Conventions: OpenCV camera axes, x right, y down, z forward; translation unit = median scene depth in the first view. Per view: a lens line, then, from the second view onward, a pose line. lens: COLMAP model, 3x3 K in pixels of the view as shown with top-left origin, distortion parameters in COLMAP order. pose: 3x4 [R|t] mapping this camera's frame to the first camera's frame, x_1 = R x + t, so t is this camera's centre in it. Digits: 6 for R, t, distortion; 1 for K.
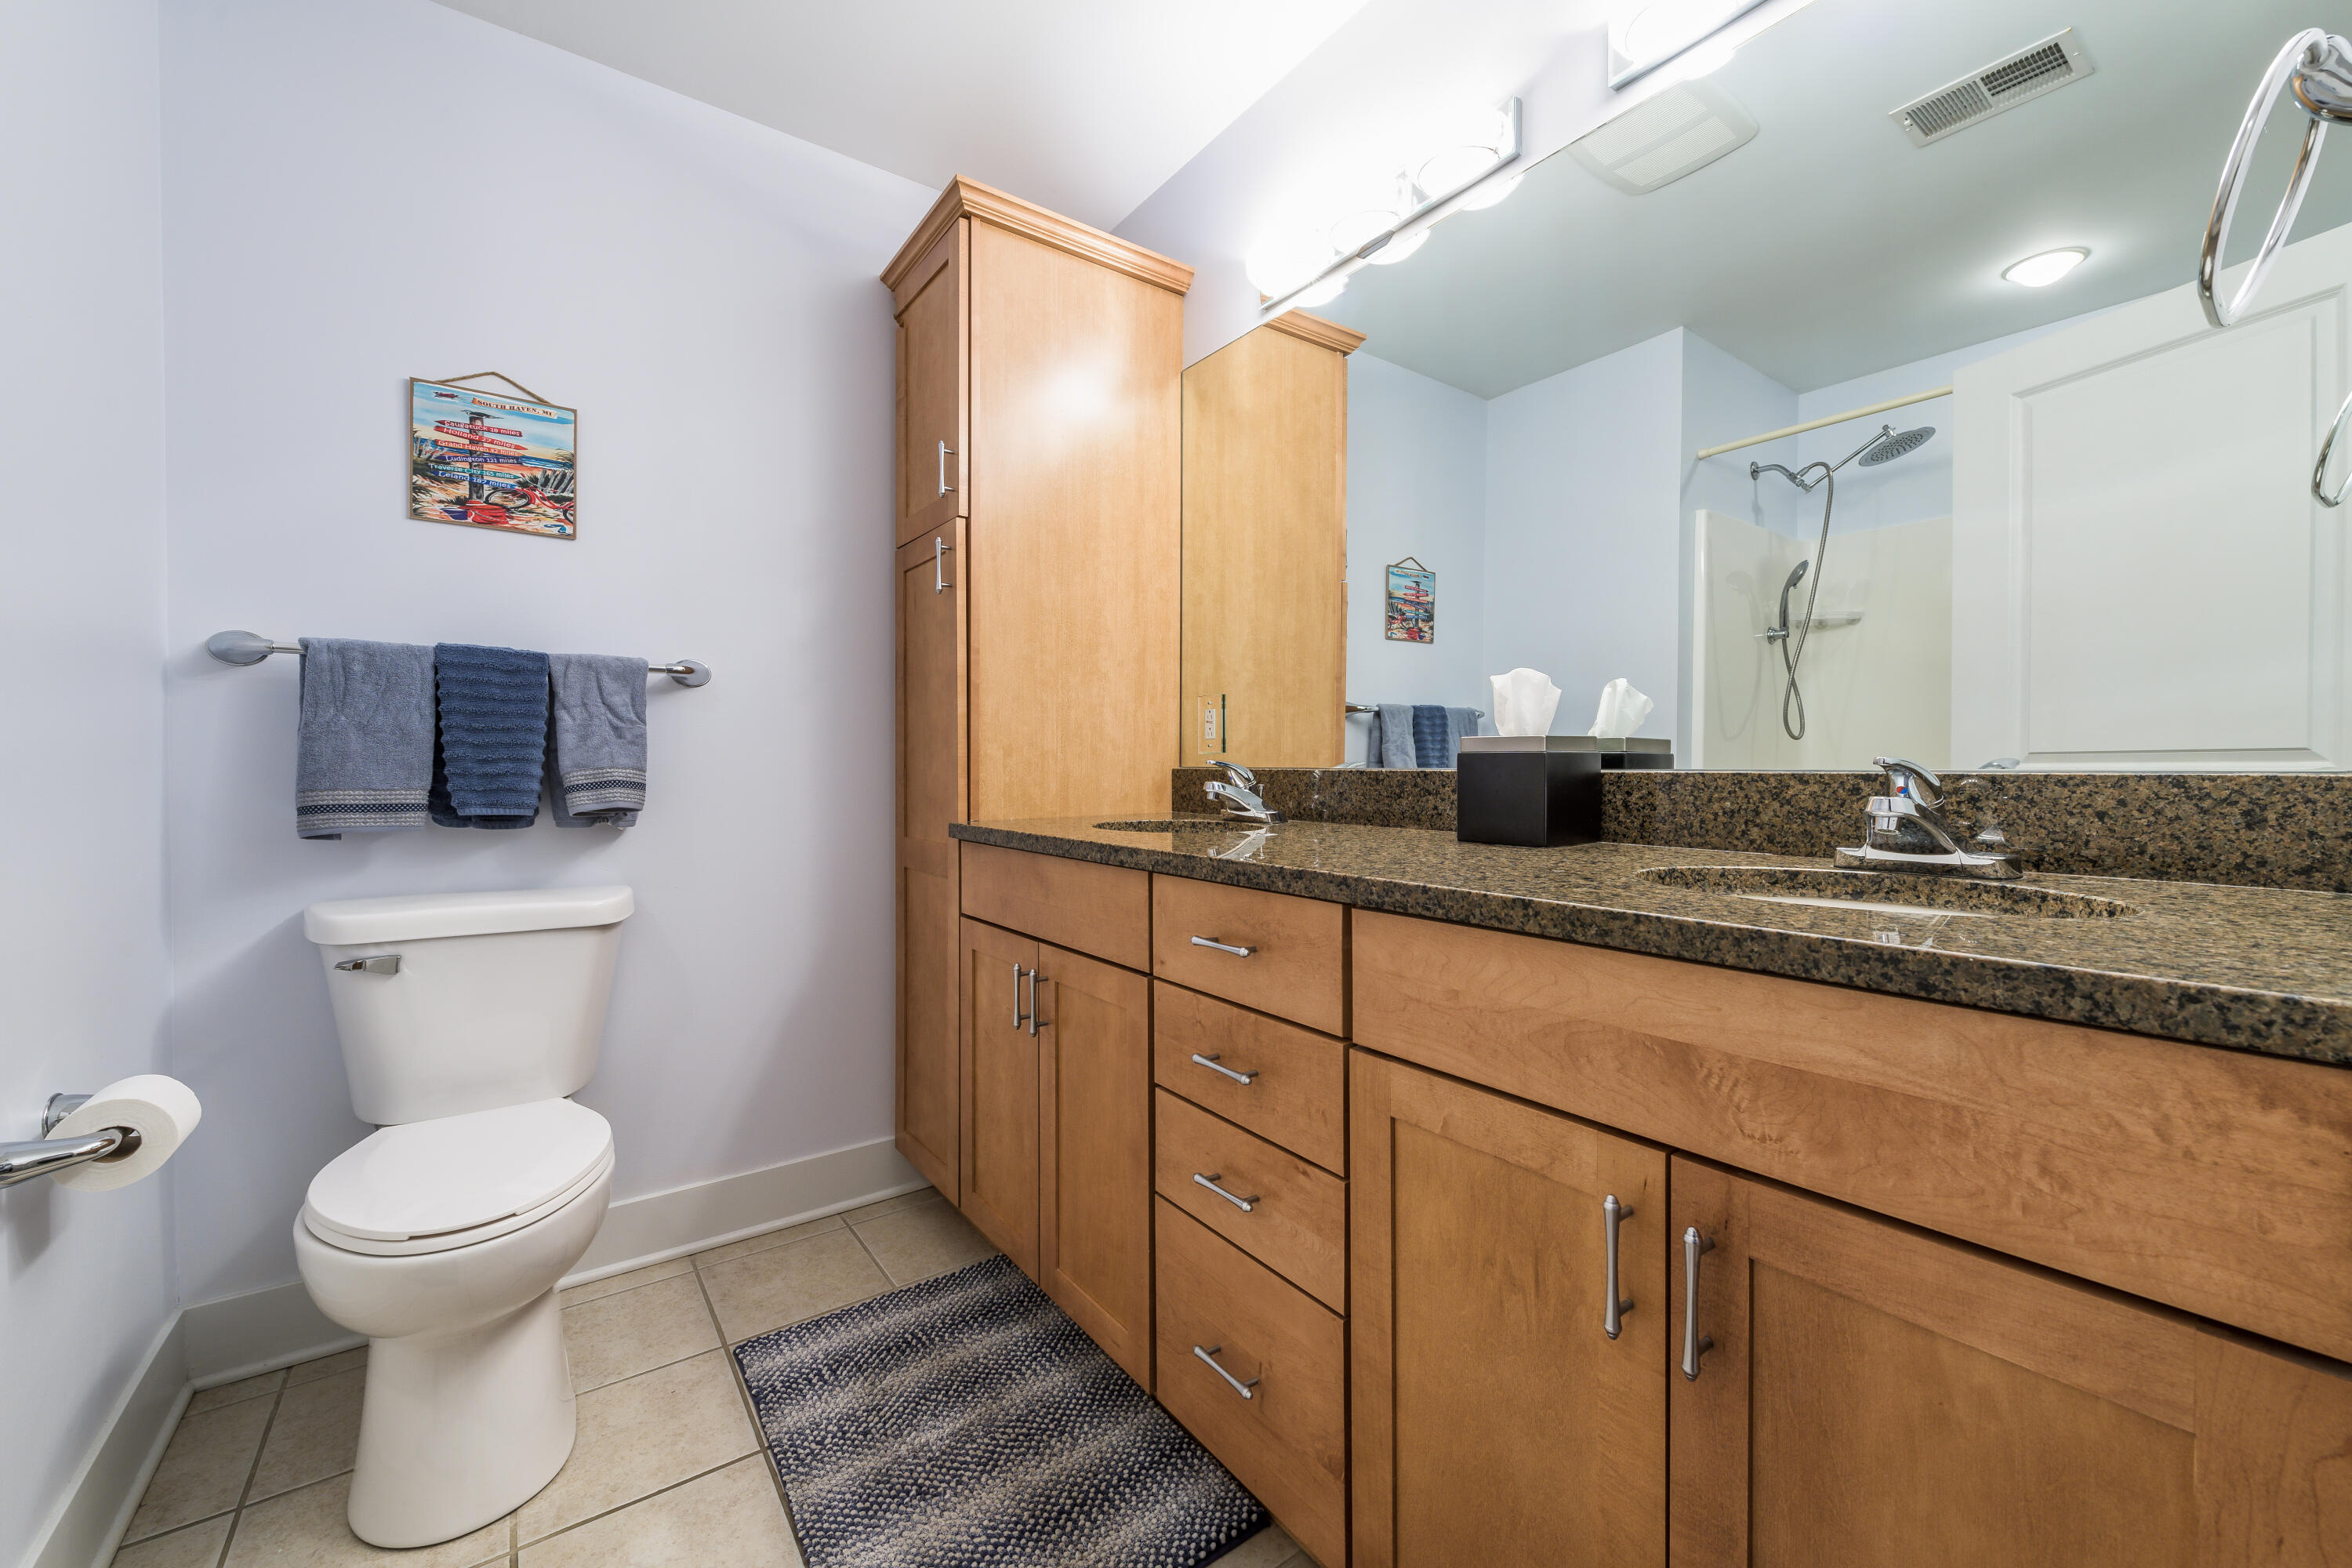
lens RADIAL K [[942.9, 0, 1176.0], [0, 942.9, 784.0], [0, 0, 1]] dist [0.001772, 0.000098]
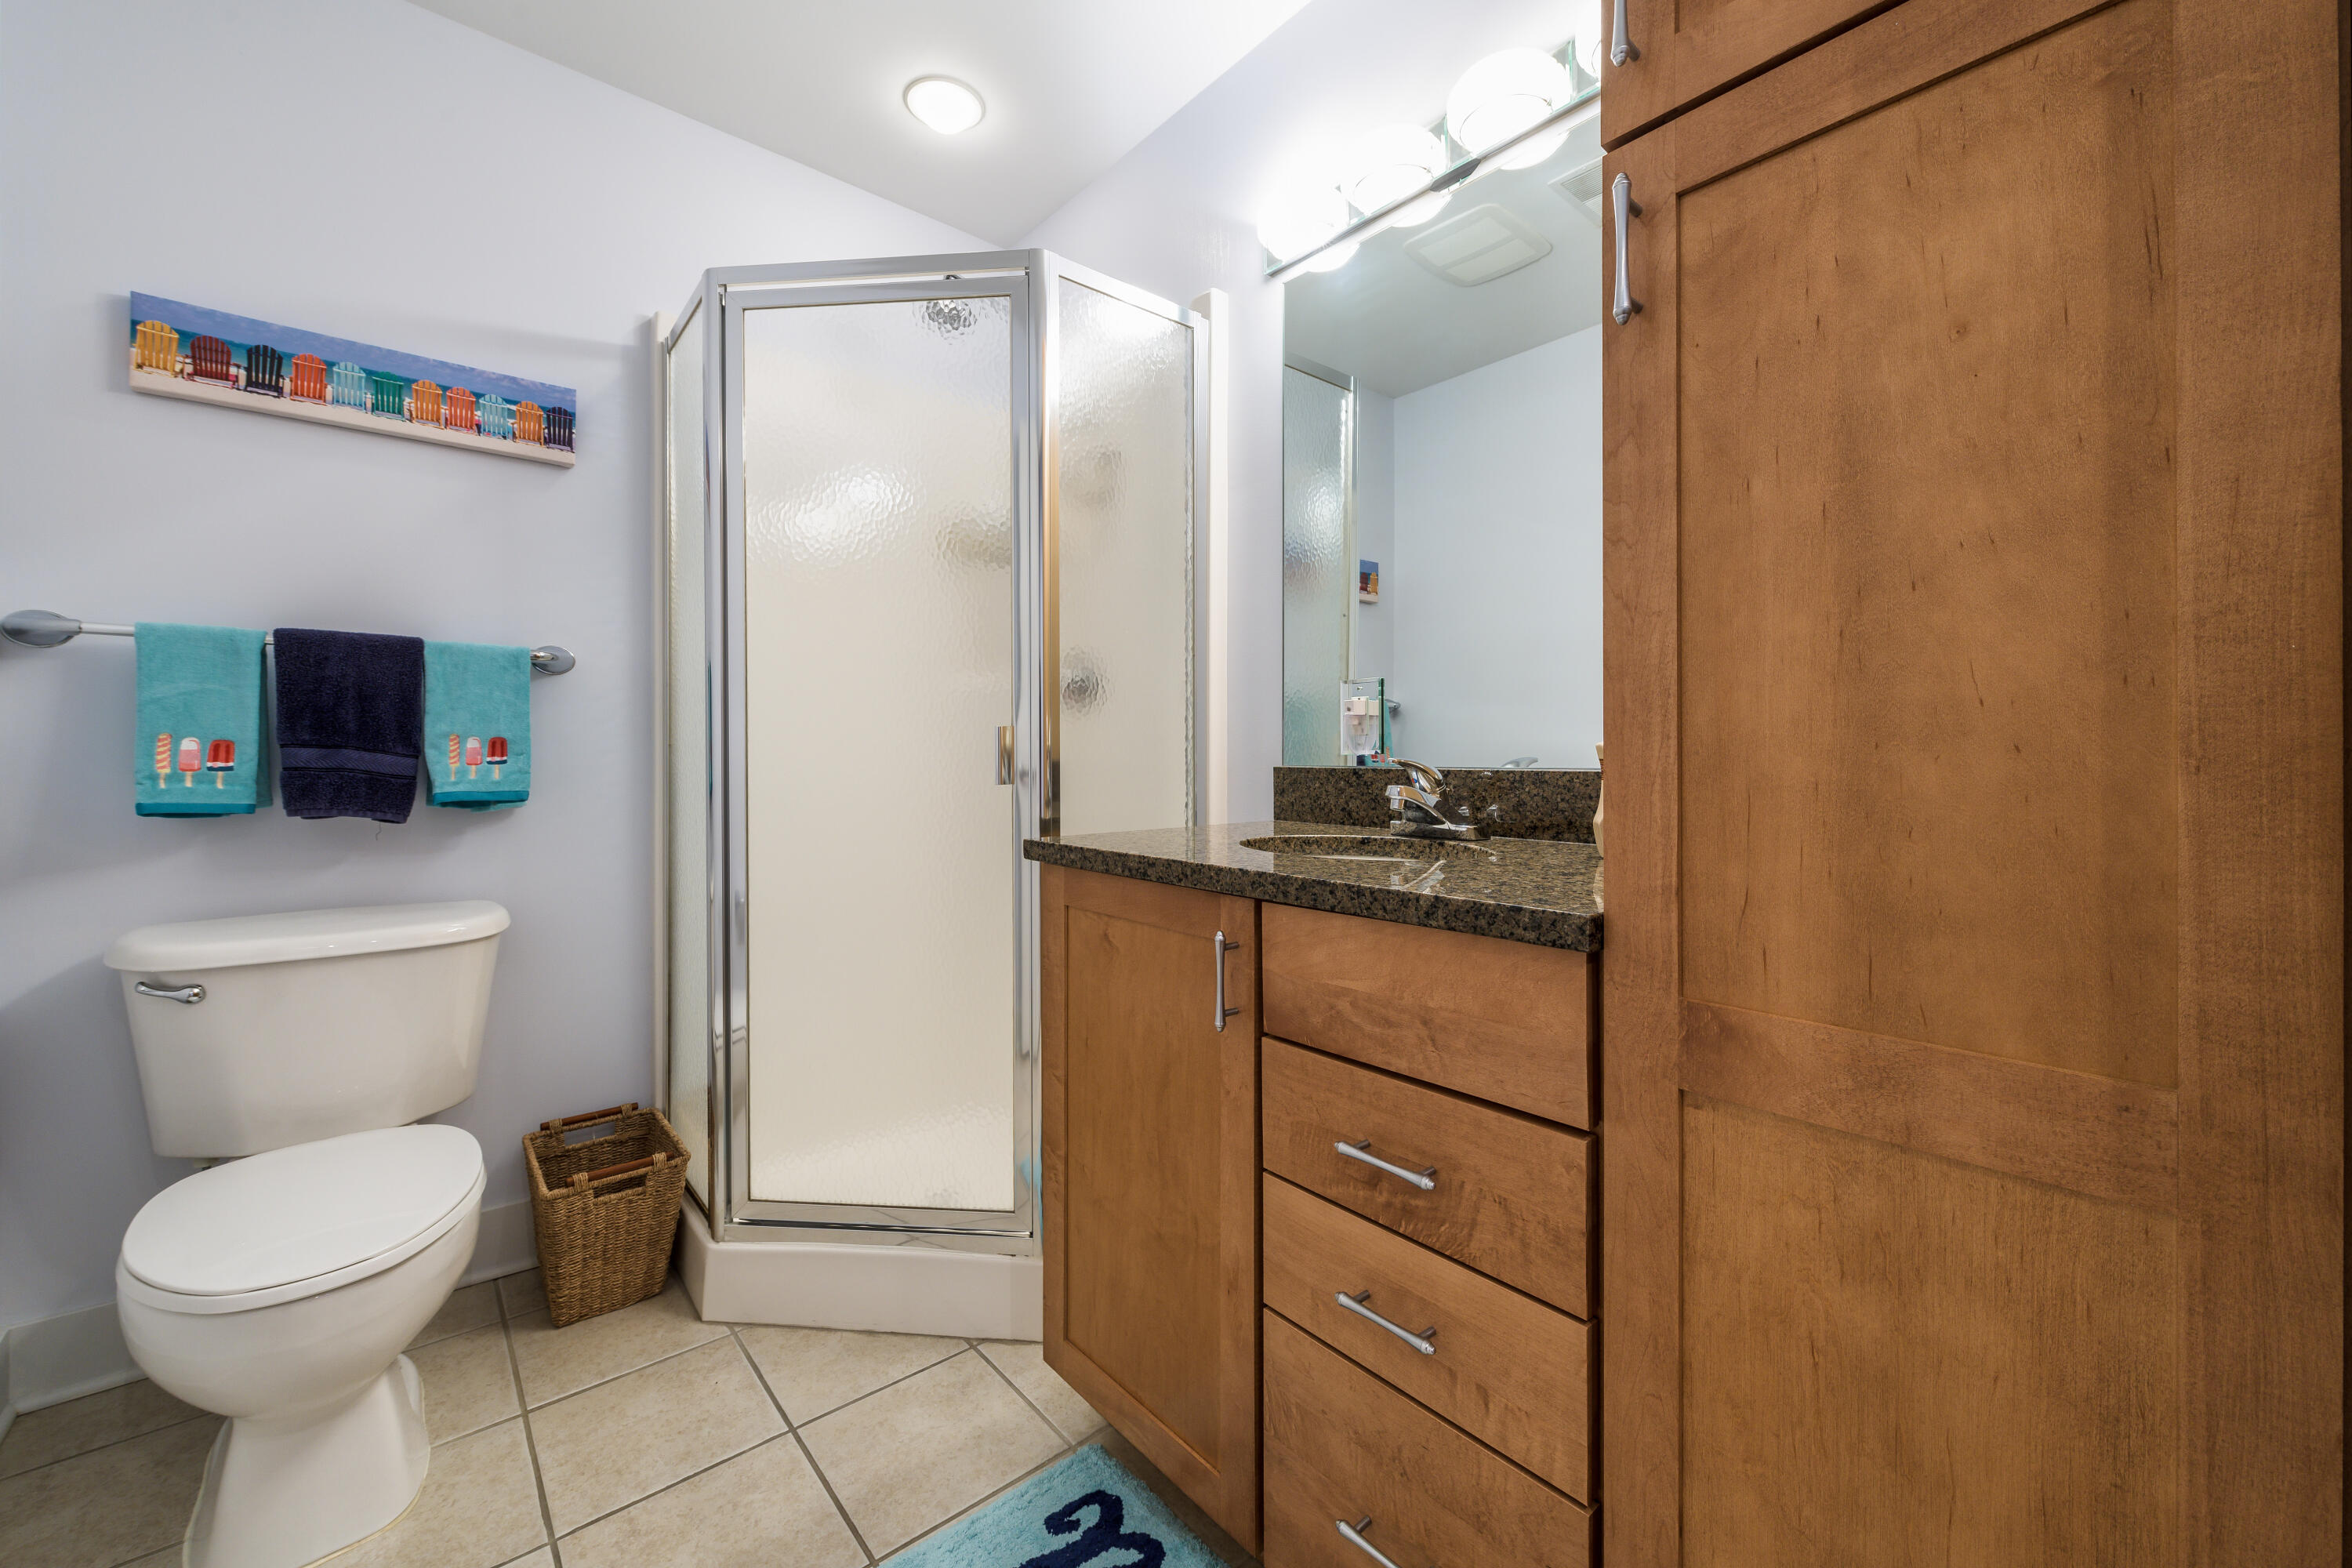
lens RADIAL K [[877.1, 0, 1161.0], [0, 877.1, 779.1], [0, 0, 1]] dist [-0.001353, -0.000154]
pose [[0.993330, 0.006501, 0.115119, -0.115468], [-0.006116, 0.999974, -0.003692, -0.001934], [-0.115140, 0.002963, 0.993345, 0.167269]]
